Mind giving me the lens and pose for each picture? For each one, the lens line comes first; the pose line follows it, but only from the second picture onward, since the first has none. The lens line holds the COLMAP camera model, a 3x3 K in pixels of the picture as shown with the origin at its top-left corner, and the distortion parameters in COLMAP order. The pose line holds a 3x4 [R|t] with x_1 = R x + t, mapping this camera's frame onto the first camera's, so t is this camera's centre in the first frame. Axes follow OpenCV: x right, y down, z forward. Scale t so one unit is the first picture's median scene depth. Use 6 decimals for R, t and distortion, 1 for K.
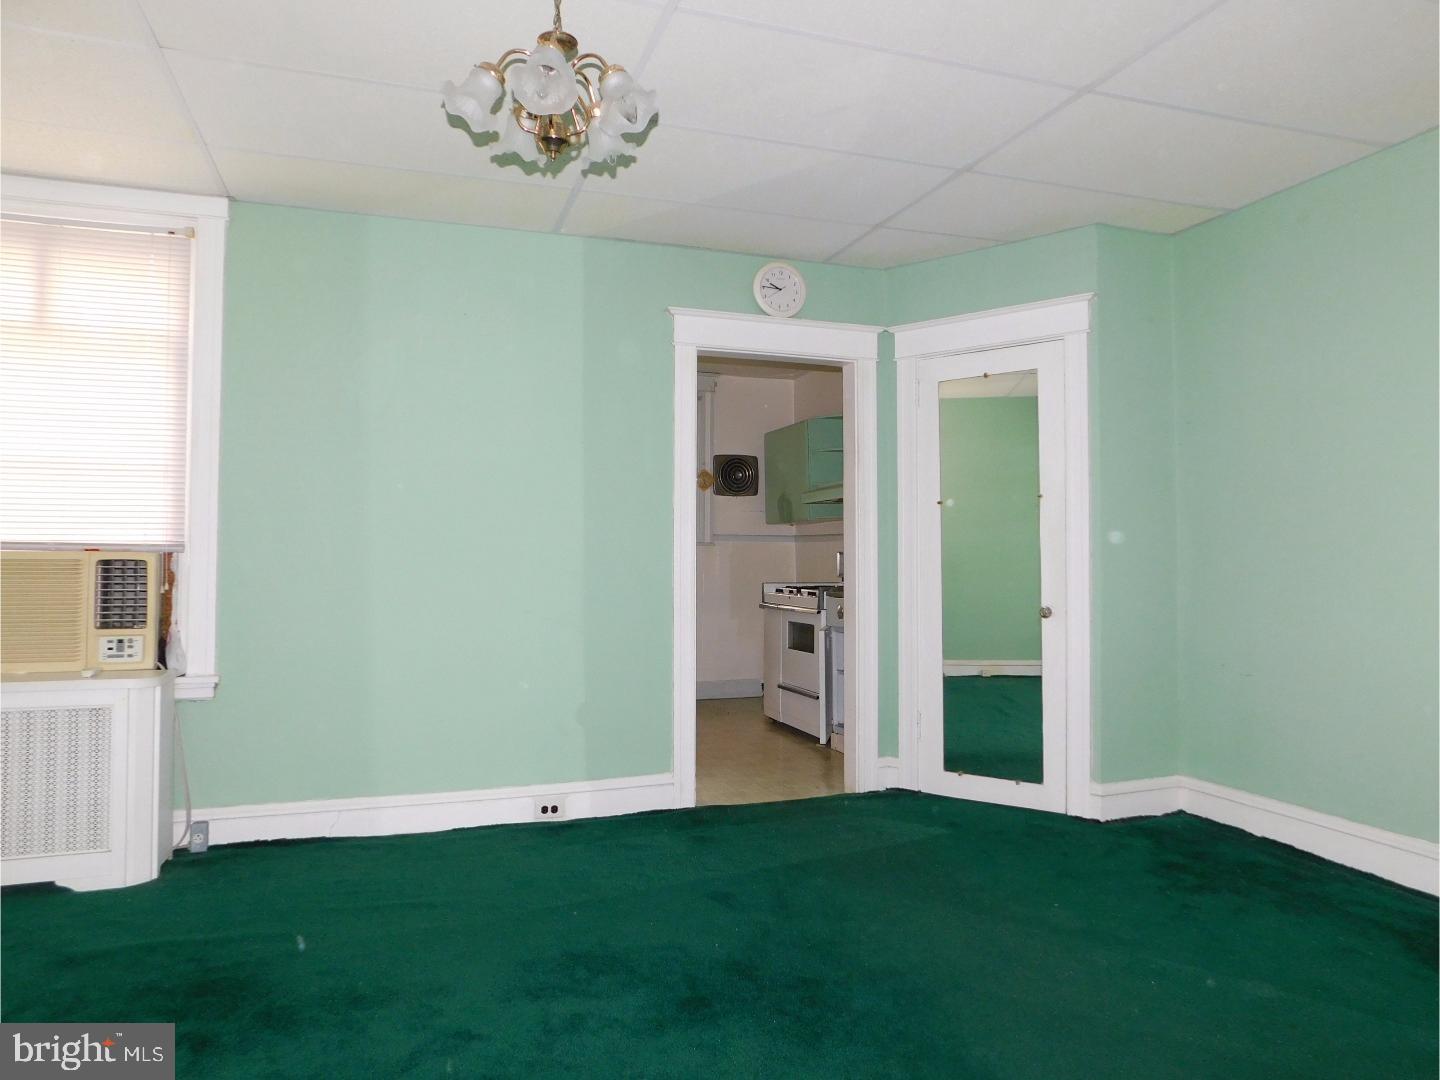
lens RADIAL K [[952.6, 0, 720.0], [0, 952.6, 540.0], [0, 0, 1]] dist [-0.073477, 0.064406]
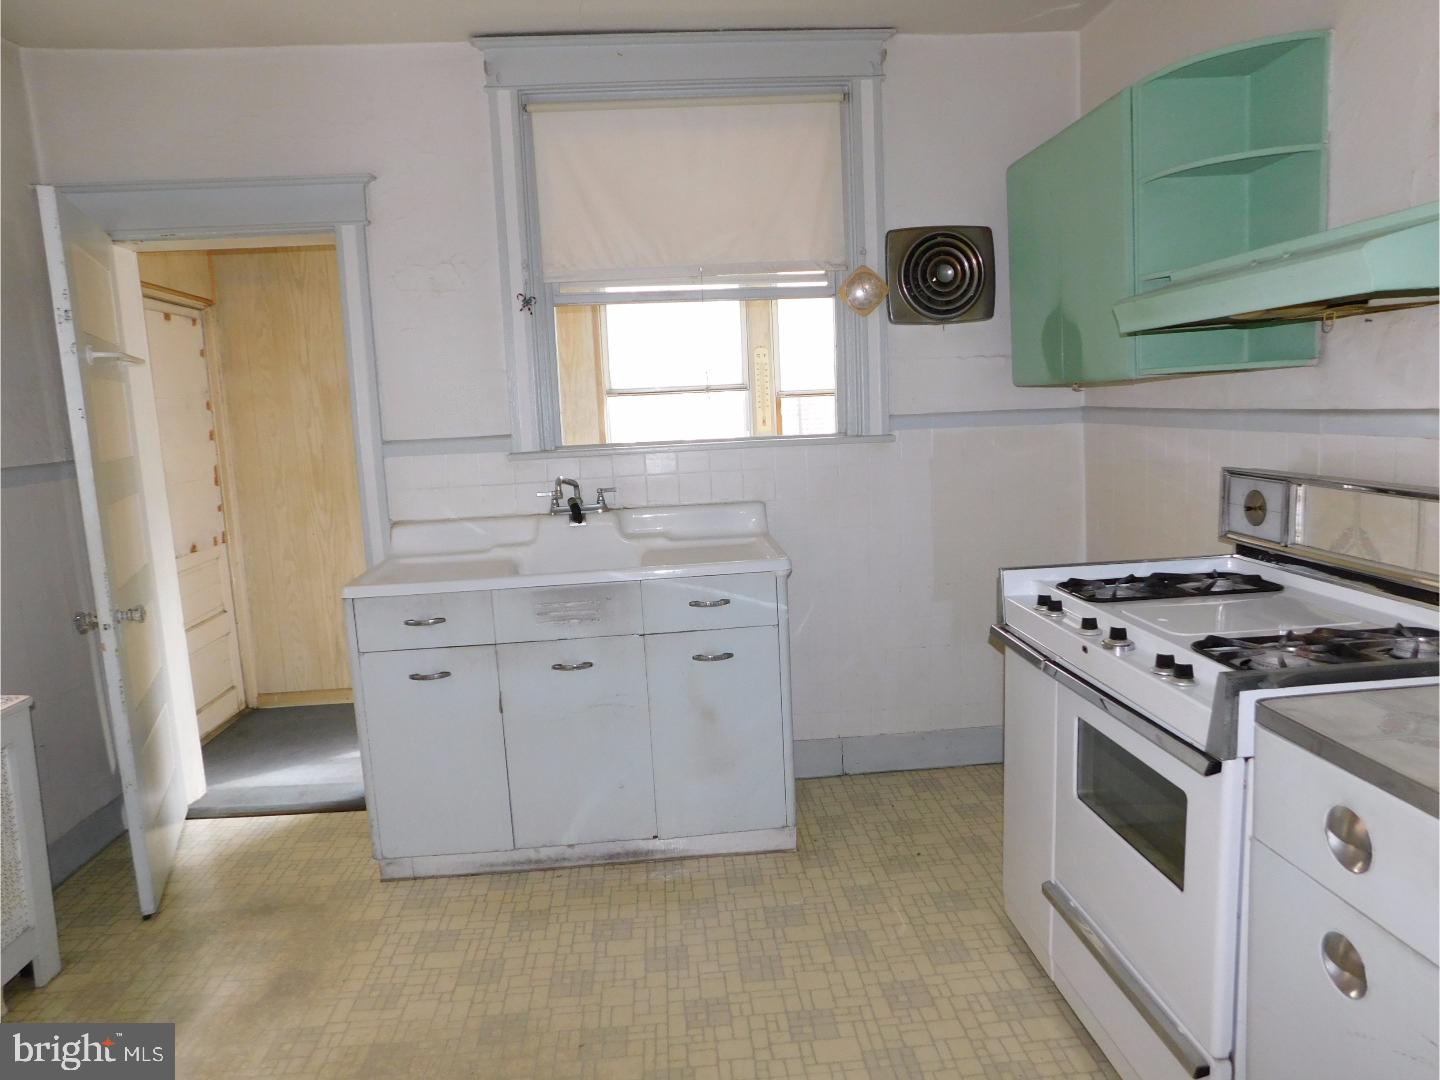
lens RADIAL K [[952.6, 0, 720.0], [0, 952.6, 540.0], [0, 0, 1]] dist [-0.073477, 0.064406]
pose [[0.964741, -0.009046, -0.263044, 0.055323], [0.054105, 0.984881, 0.164566, -0.043837], [0.257578, -0.172996, 0.950645, 0.950178]]
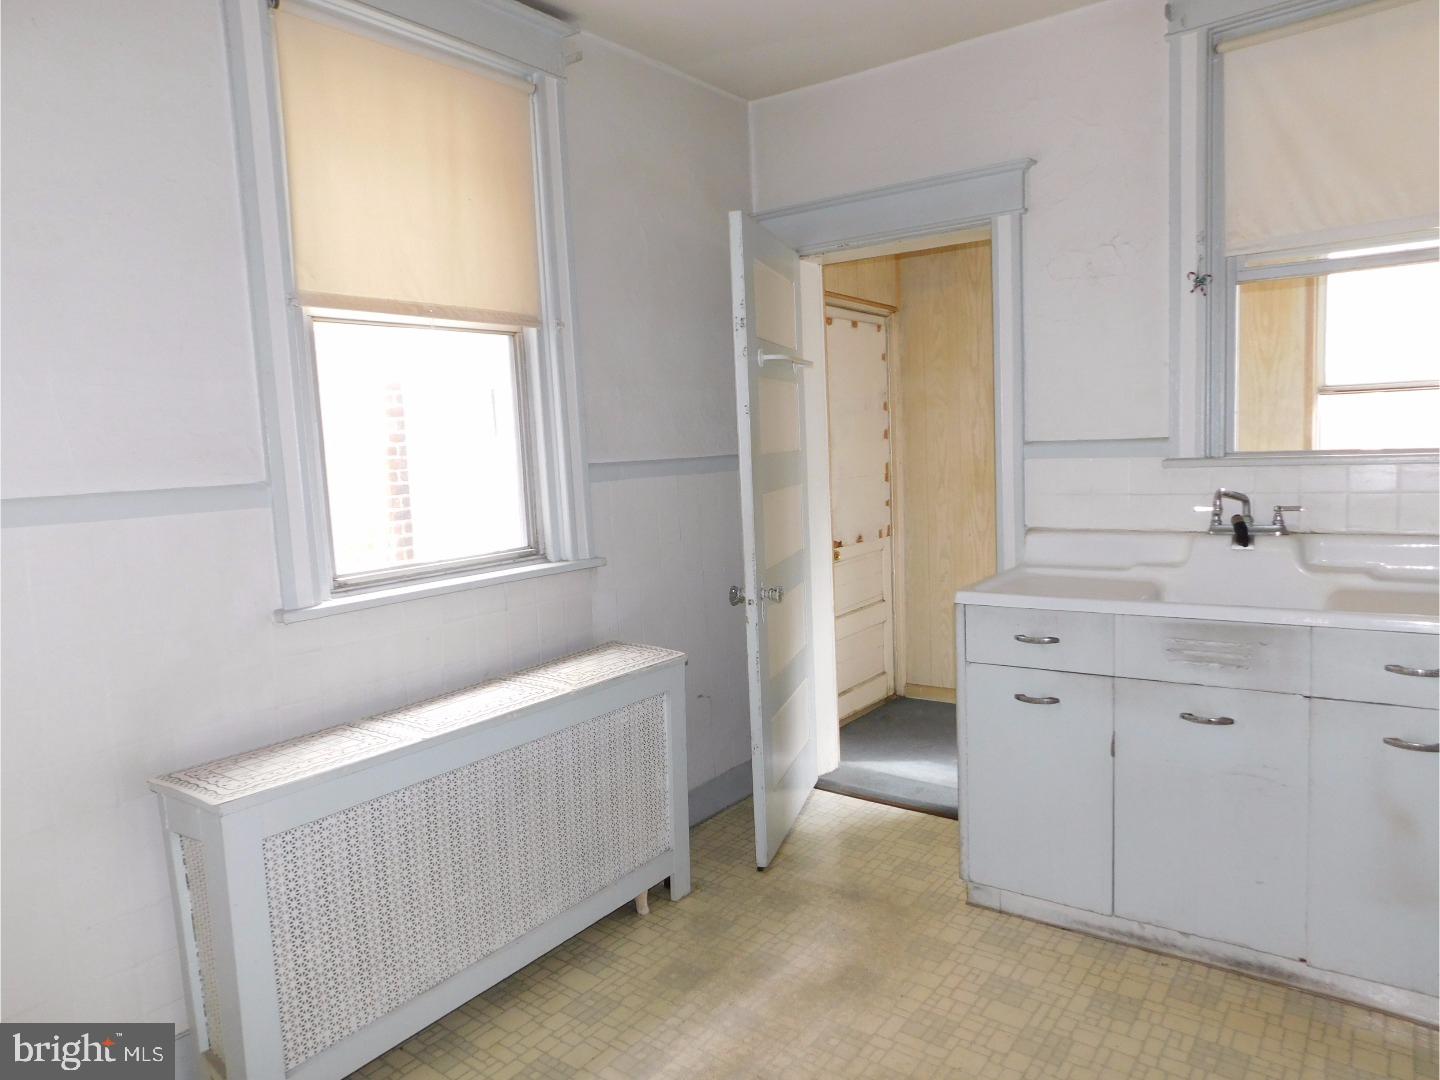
lens RADIAL K [[952.6, 0, 720.0], [0, 952.6, 540.0], [0, 0, 1]] dist [-0.073477, 0.064406]
pose [[0.558741, 0.060513, -0.827132, 0.062021], [0.062773, 0.991388, 0.114934, -0.035393], [0.826963, -0.116140, 0.550130, 1.017499]]
